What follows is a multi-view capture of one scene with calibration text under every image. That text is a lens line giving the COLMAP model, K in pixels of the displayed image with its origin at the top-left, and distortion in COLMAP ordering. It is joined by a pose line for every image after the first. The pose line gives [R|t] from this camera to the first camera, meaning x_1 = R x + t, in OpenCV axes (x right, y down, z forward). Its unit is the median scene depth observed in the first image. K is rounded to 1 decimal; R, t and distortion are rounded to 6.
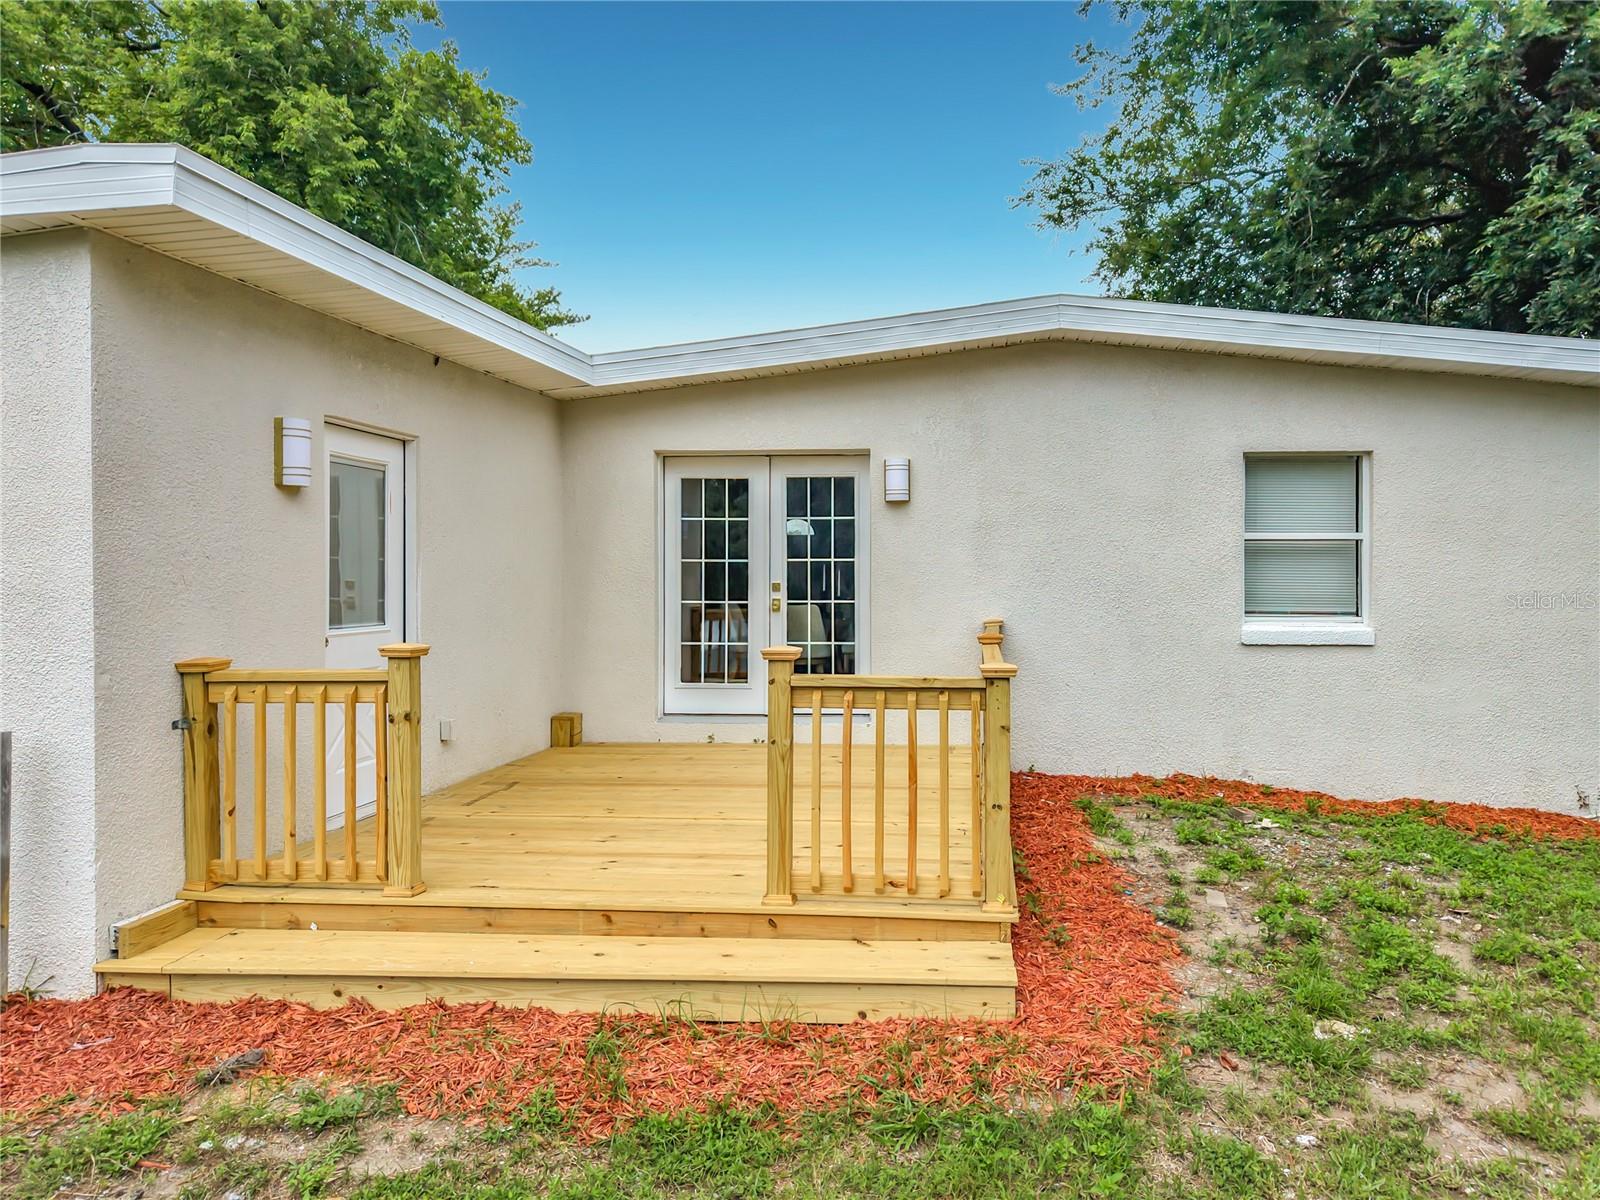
lens RADIAL K [[1110.3, 0, 877.0], [0, 1110.3, 590.9], [0, 0, 1]] dist [0.041985, -0.035263]
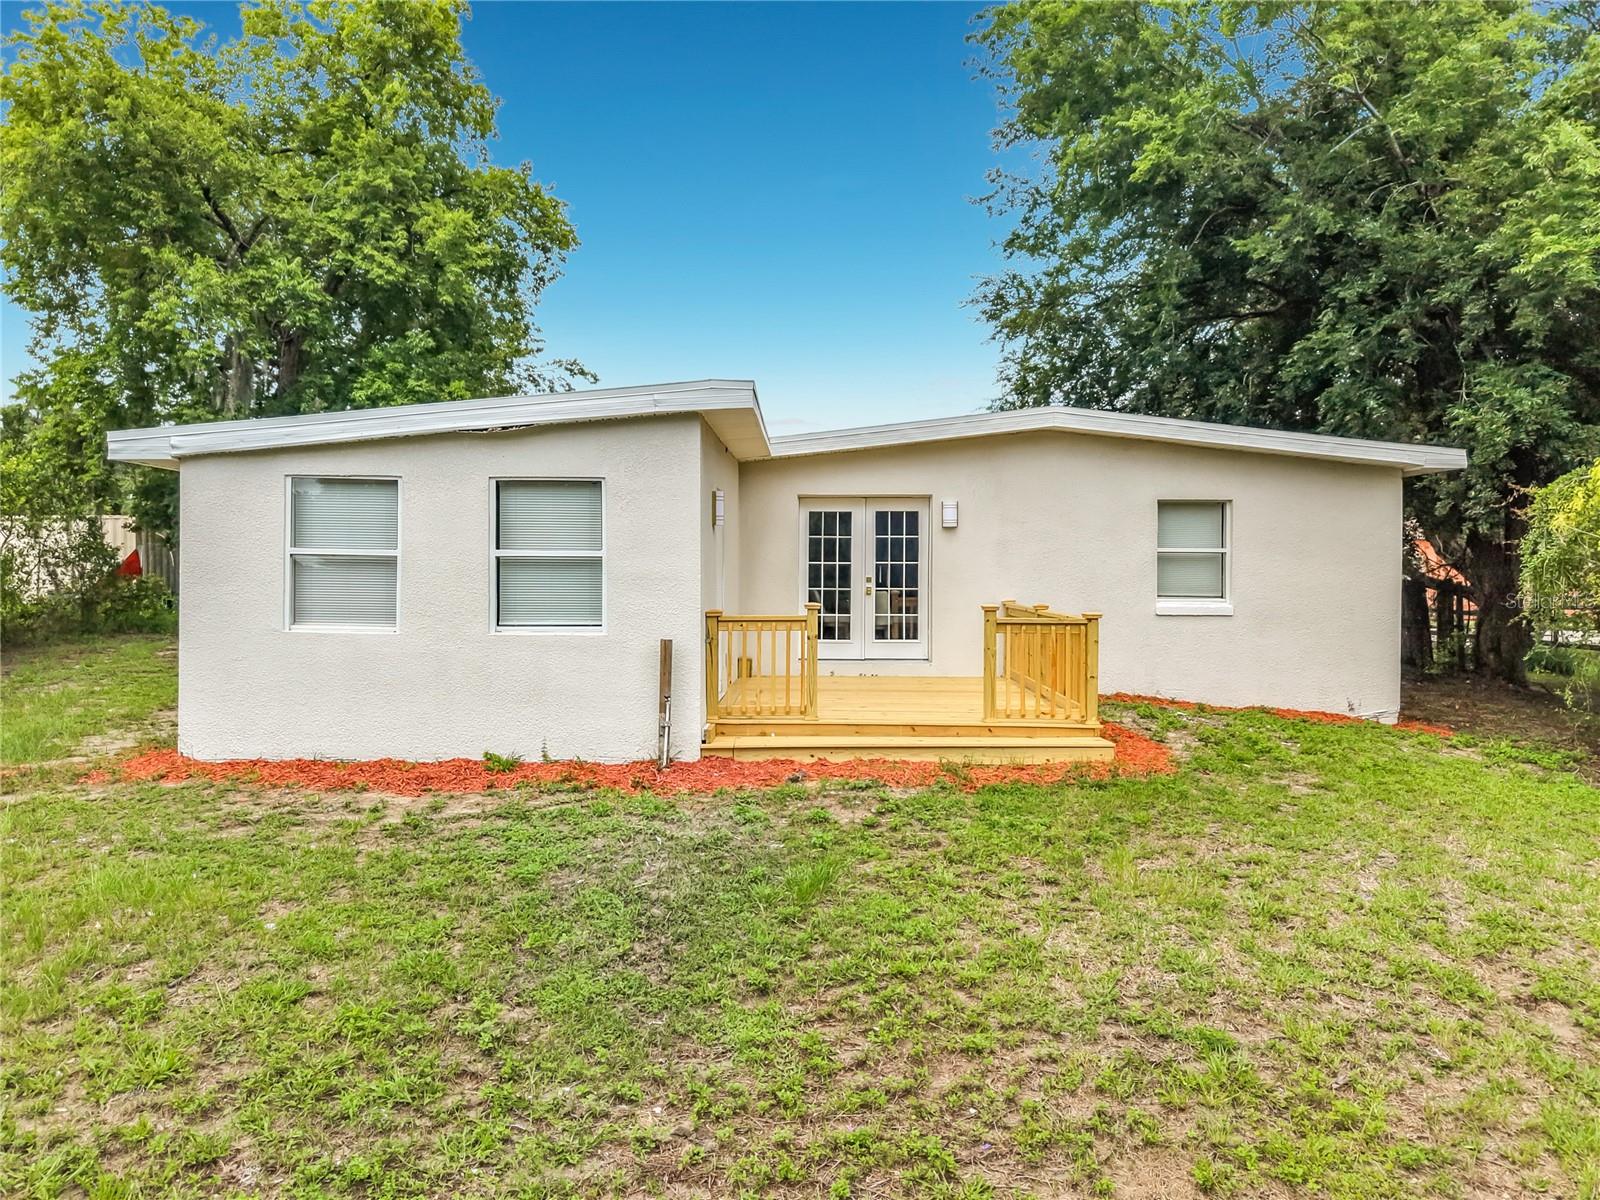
lens RADIAL K [[1089.5, 0, 797.1], [0, 1089.5, 586.7], [0, 0, 1]] dist [0.070640, -0.089201]
pose [[0.996202, 0.003458, 0.086998, -0.603986], [-0.003142, 0.999988, -0.003764, 0.023451], [-0.087010, 0.003476, 0.996201, -1.011992]]
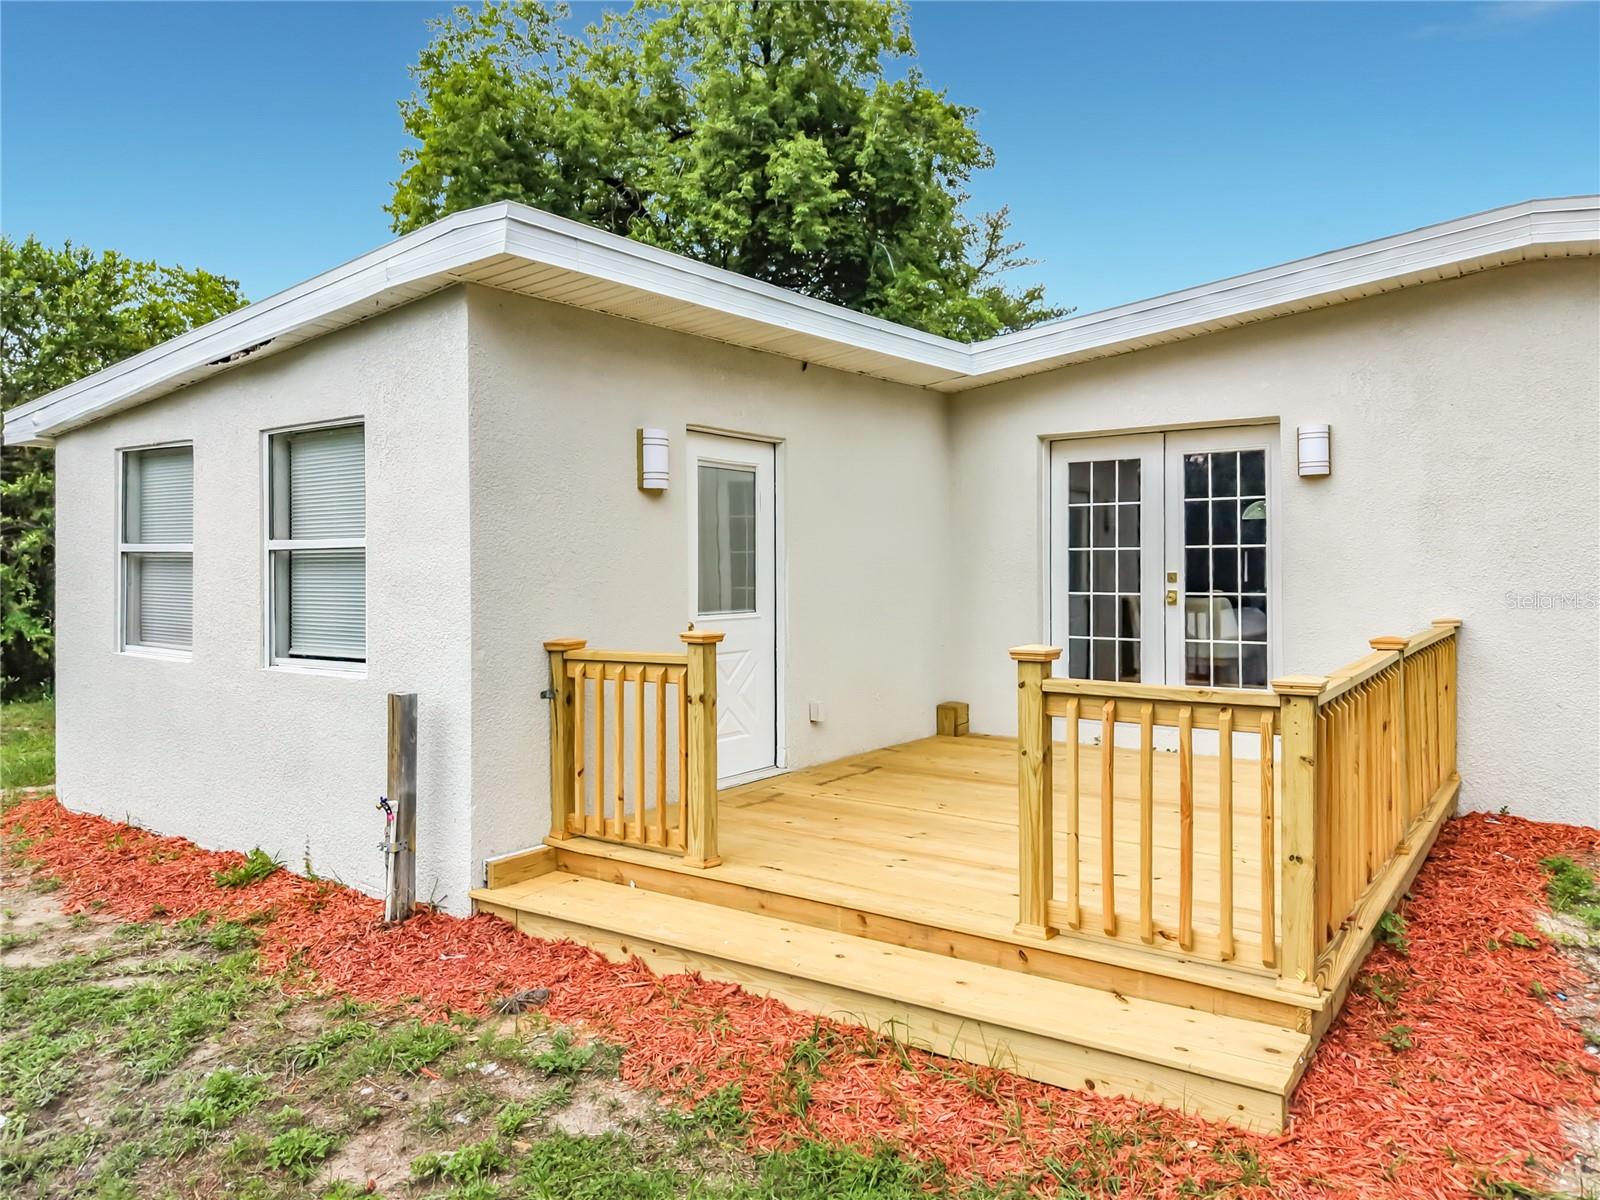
lens RADIAL K [[1098.0, 0, 801.2], [0, 1098.0, 571.1], [0, 0, 1]] dist [0.013391, 0.000585]
pose [[0.864658, -0.001363, -0.502359, 0.179668], [-0.002453, 0.999973, -0.006934, -0.003066], [0.502355, 0.007228, 0.864631, 0.134043]]
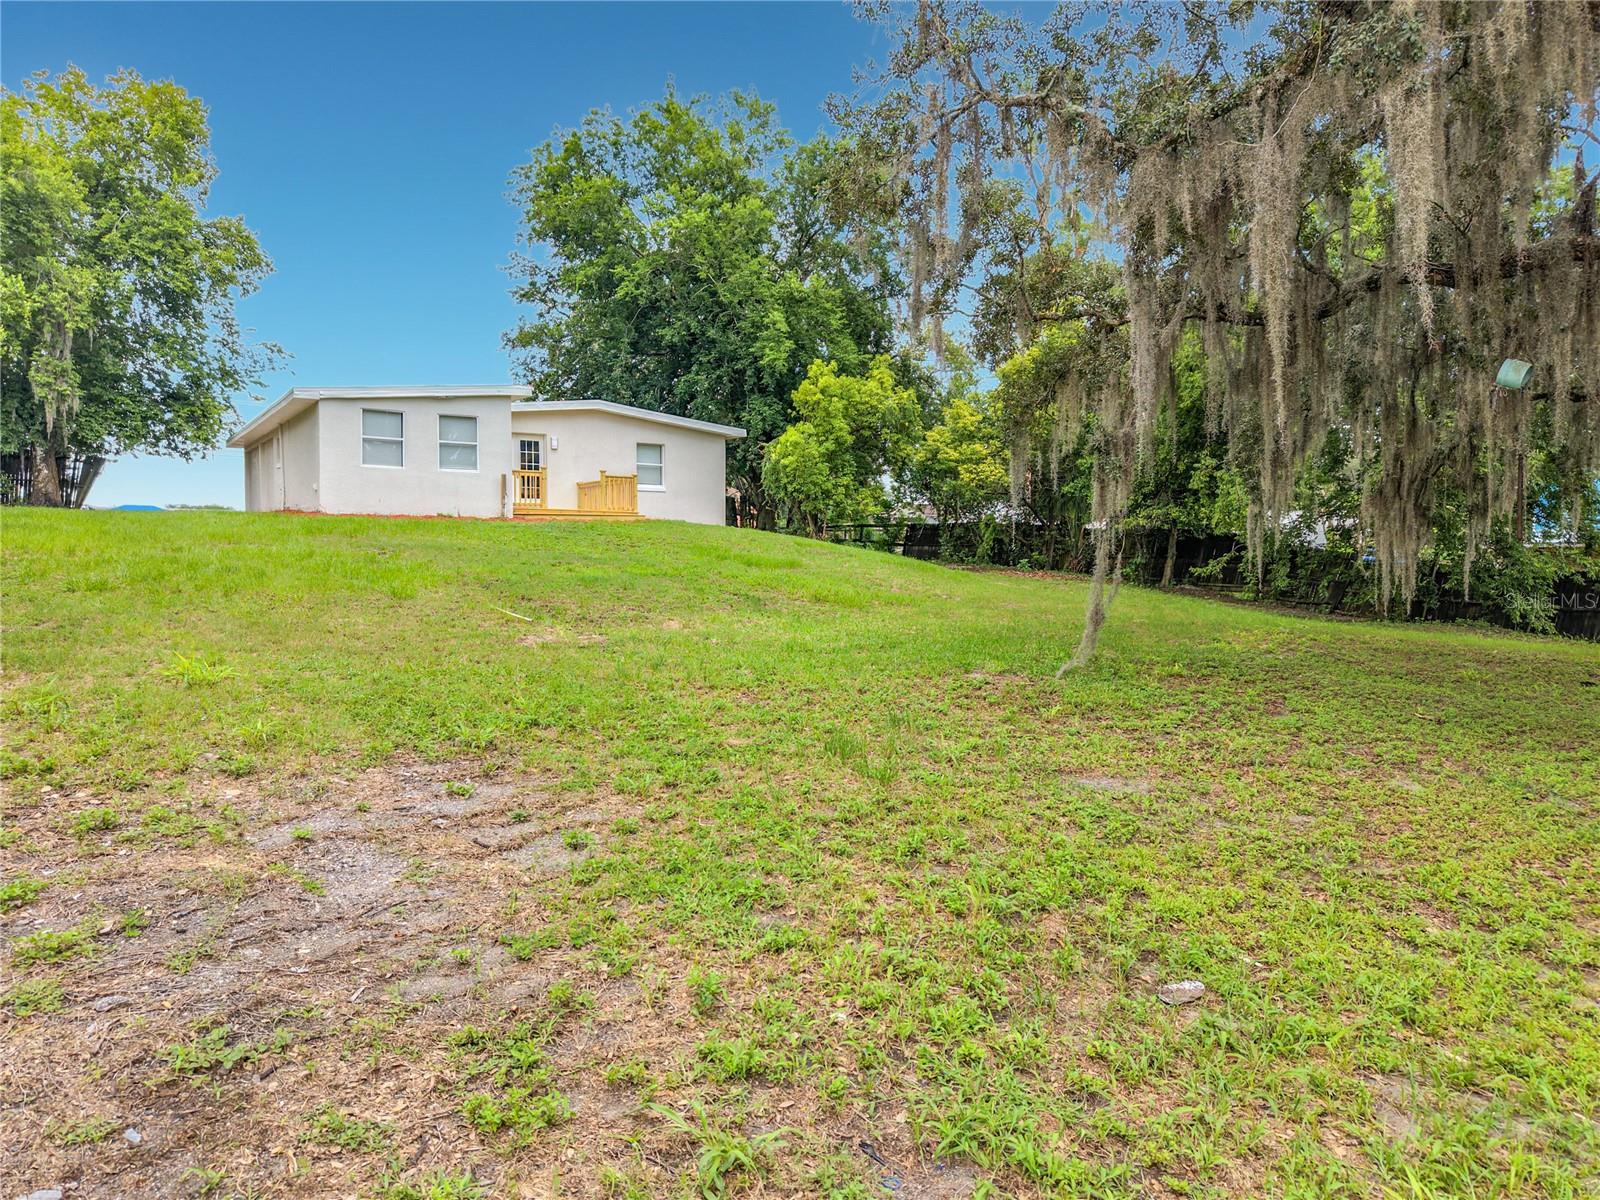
lens RADIAL K [[1110.2, 0, 800.0], [0, 1110.2, 600.0], [0, 0, 1]] dist [0.001532, -0.002633]
pose [[0.790893, -0.019415, 0.611646, -2.854302], [0.003461, 0.999623, 0.027256, 0.578005], [-0.611944, -0.019440, 0.790662, -4.344448]]
